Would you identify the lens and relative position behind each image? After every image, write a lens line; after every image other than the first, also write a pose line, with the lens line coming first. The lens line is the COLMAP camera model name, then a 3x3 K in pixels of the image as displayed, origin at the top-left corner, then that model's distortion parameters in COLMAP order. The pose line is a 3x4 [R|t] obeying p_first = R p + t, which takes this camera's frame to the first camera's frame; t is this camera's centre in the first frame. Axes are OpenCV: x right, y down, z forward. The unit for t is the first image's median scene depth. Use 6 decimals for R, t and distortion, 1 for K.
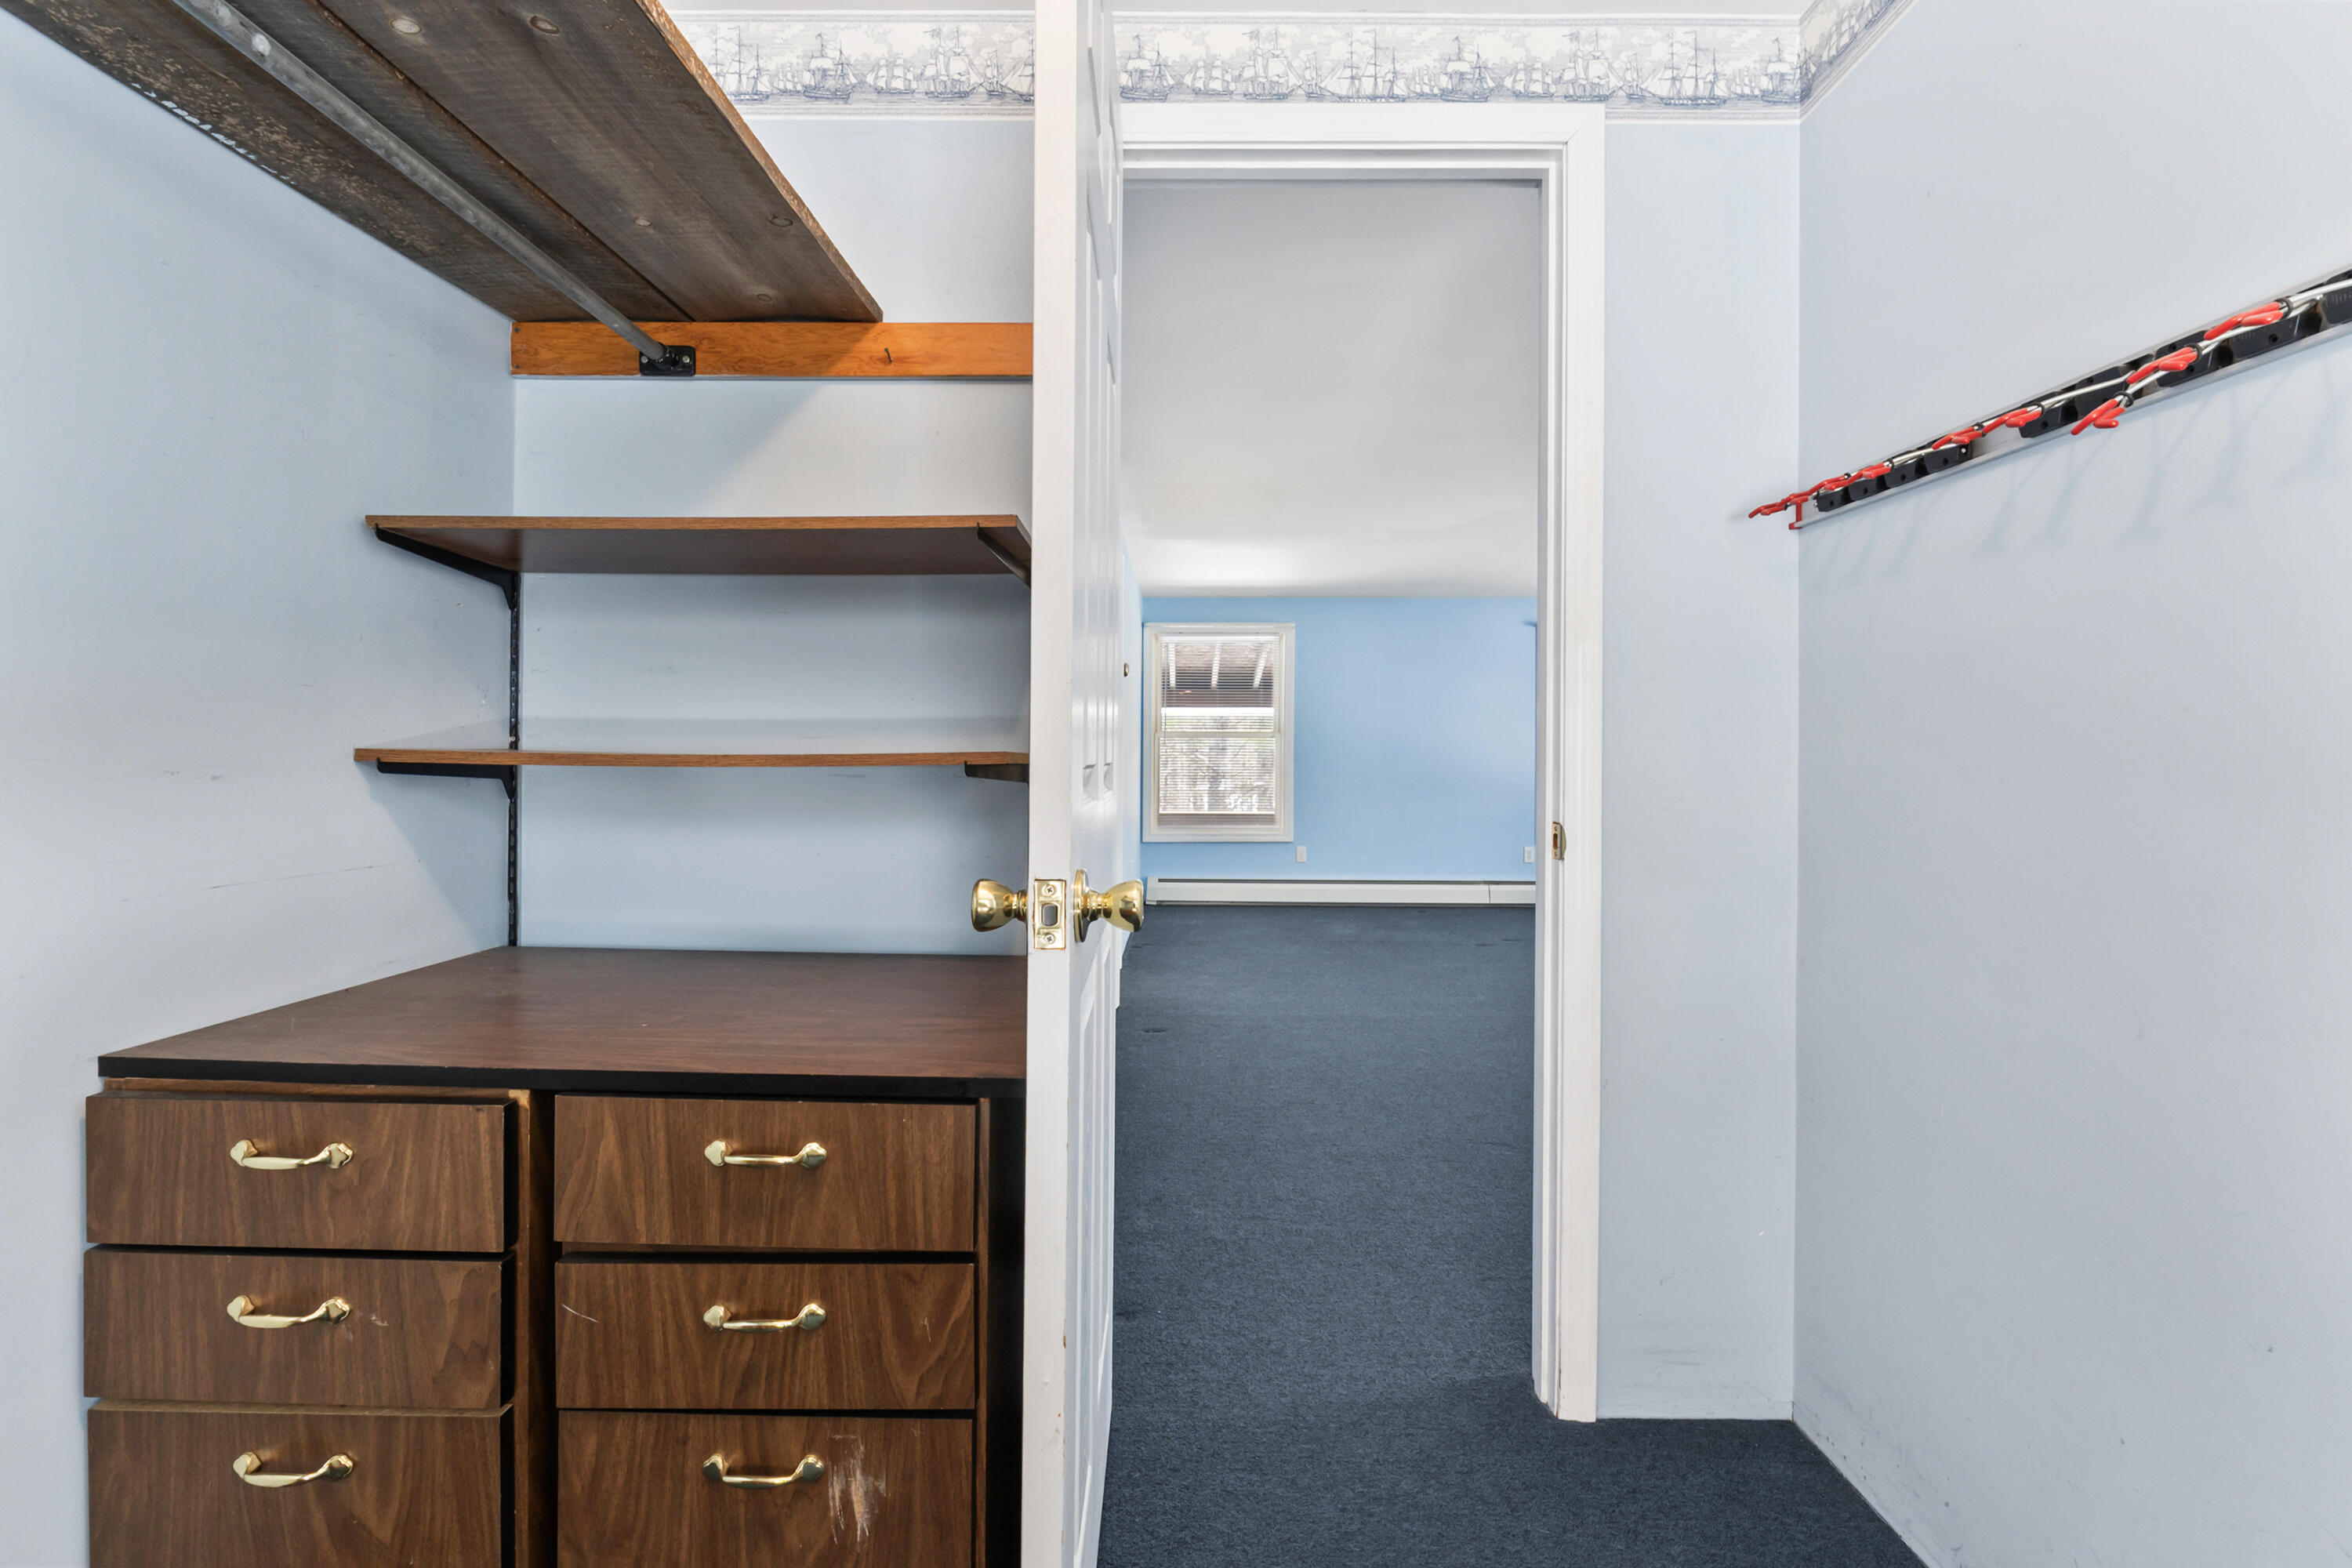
lens RADIAL K [[1005.8, 0, 1178.7], [0, 1005.8, 775.9], [0, 0, 1]] dist [0.005288, -0.001232]
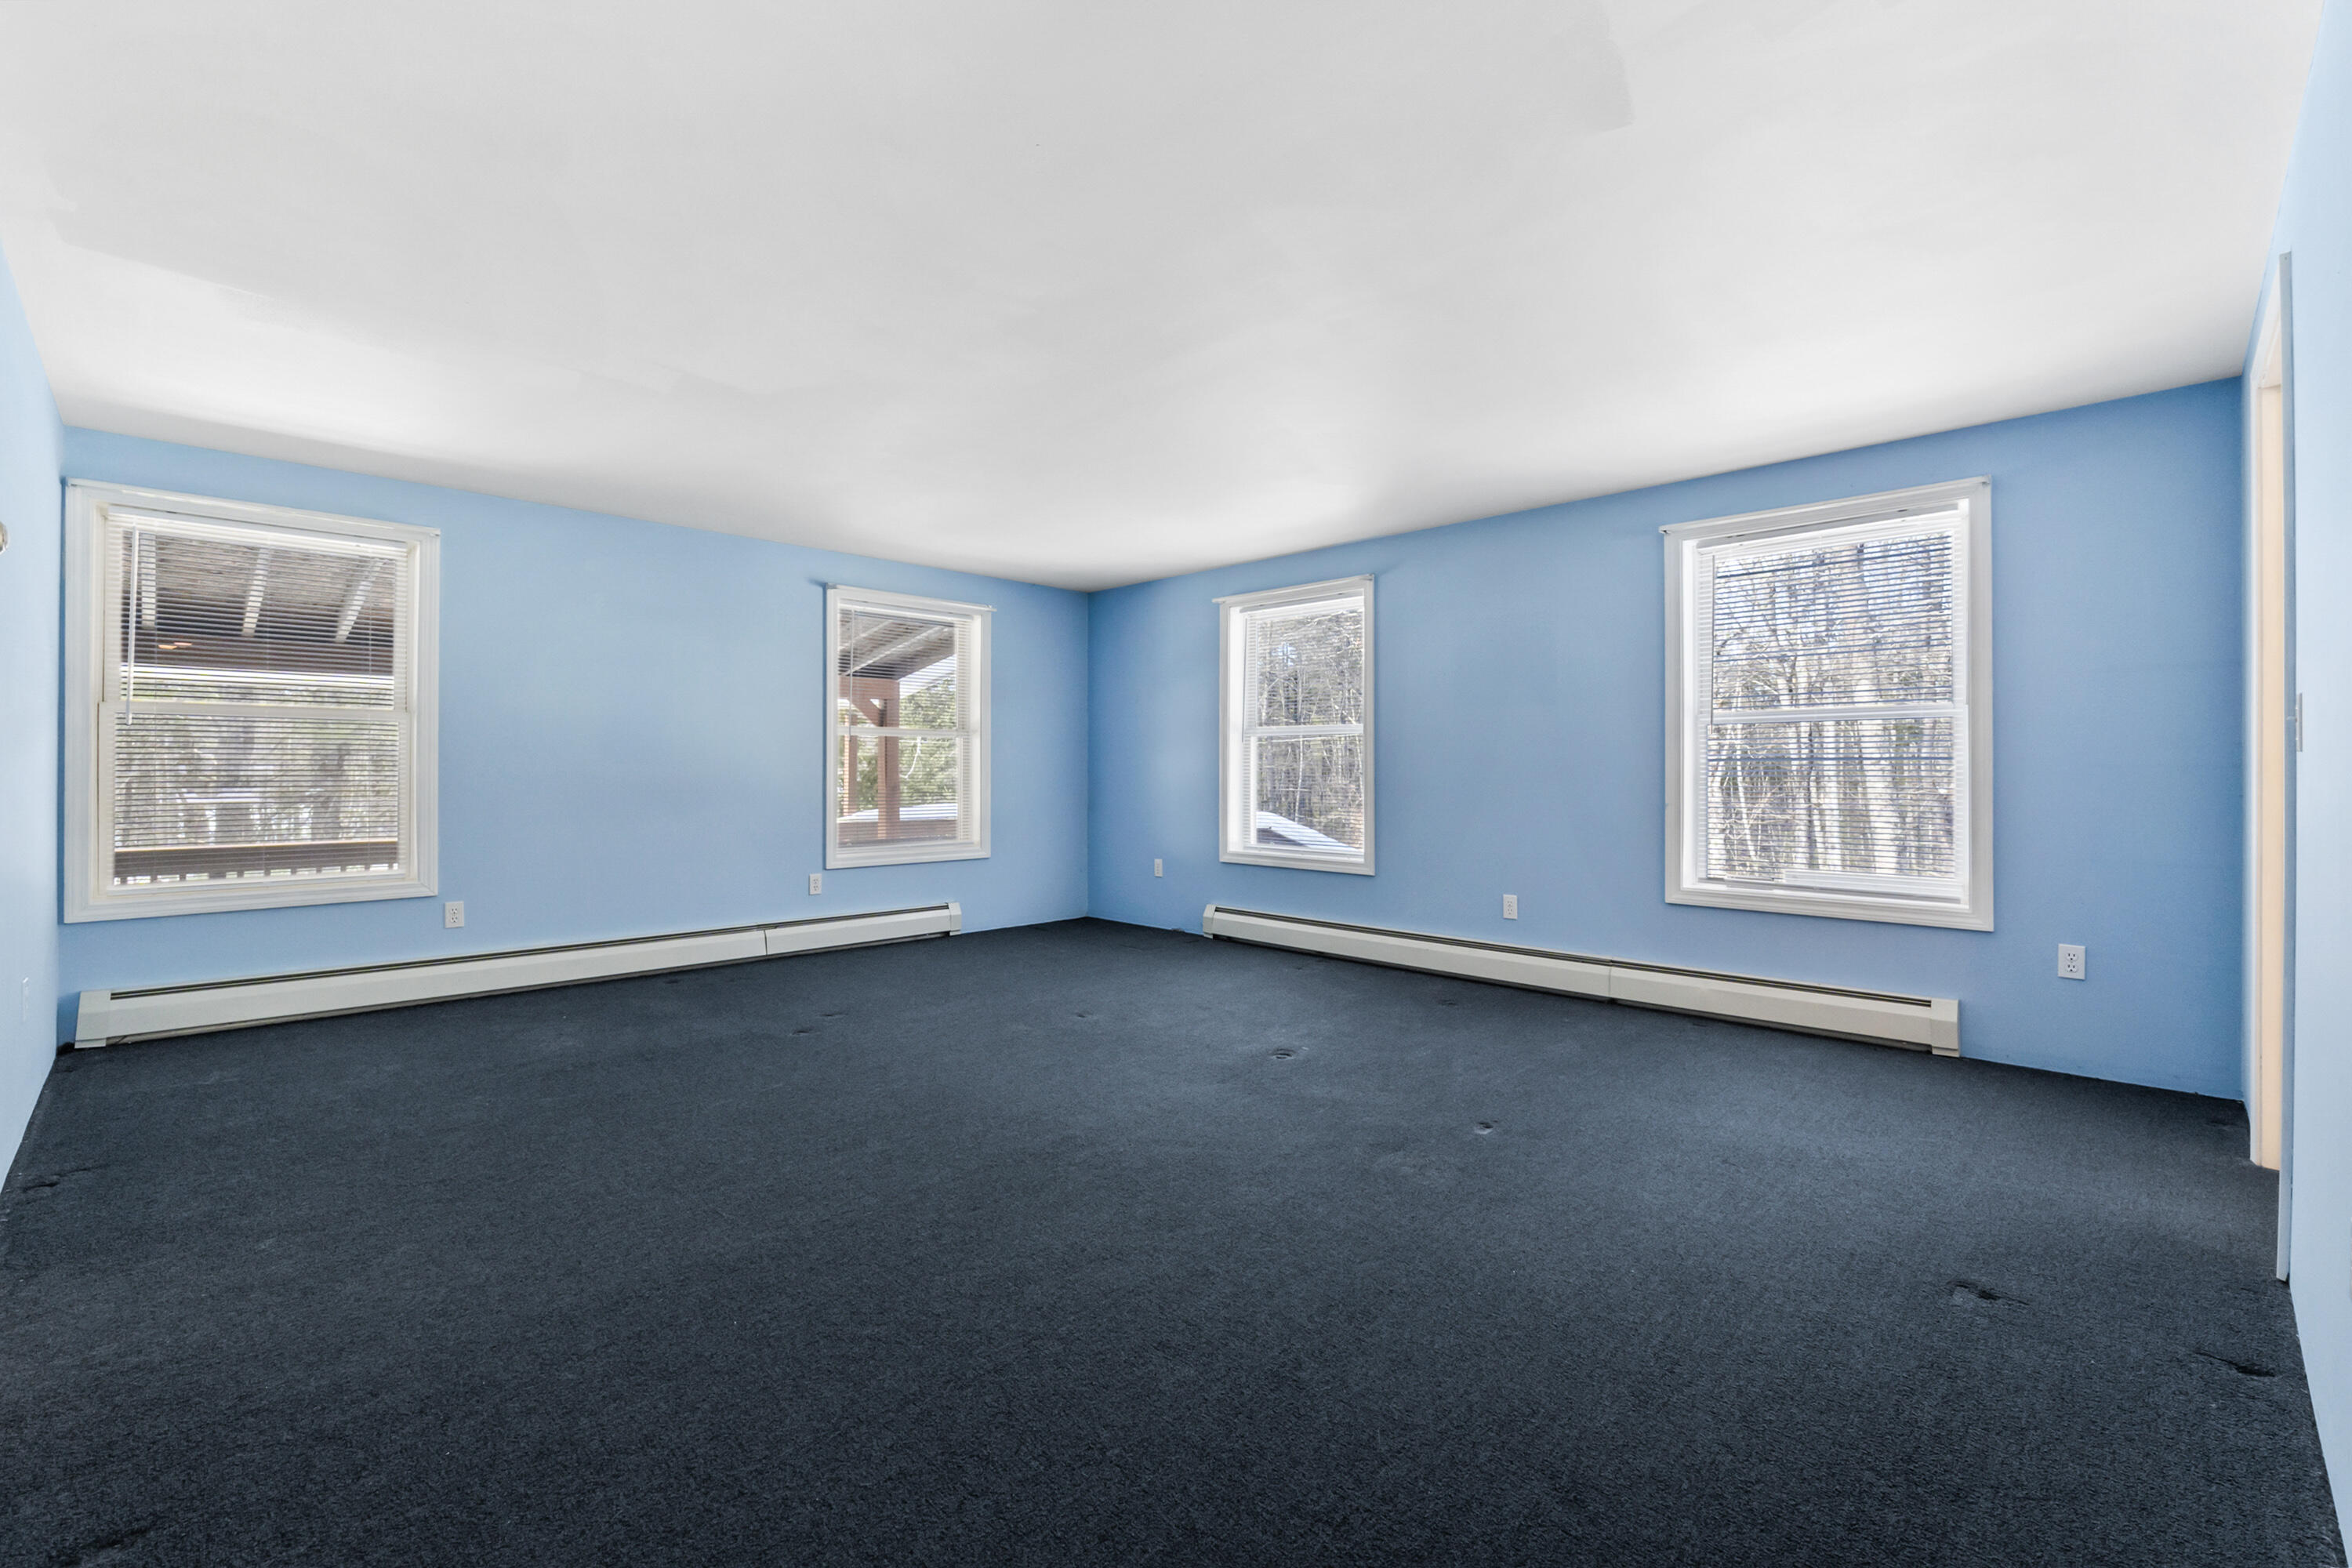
lens RADIAL K [[1005.8, 0, 1177.5], [0, 1005.8, 777.8], [0, 0, 1]] dist [0.005288, -0.001232]
pose [[0.704850, -0.005258, 0.709337, -0.002113], [0.006018, 0.999981, 0.001433, -0.002733], [-0.709331, 0.003259, 0.704868, 0.257466]]
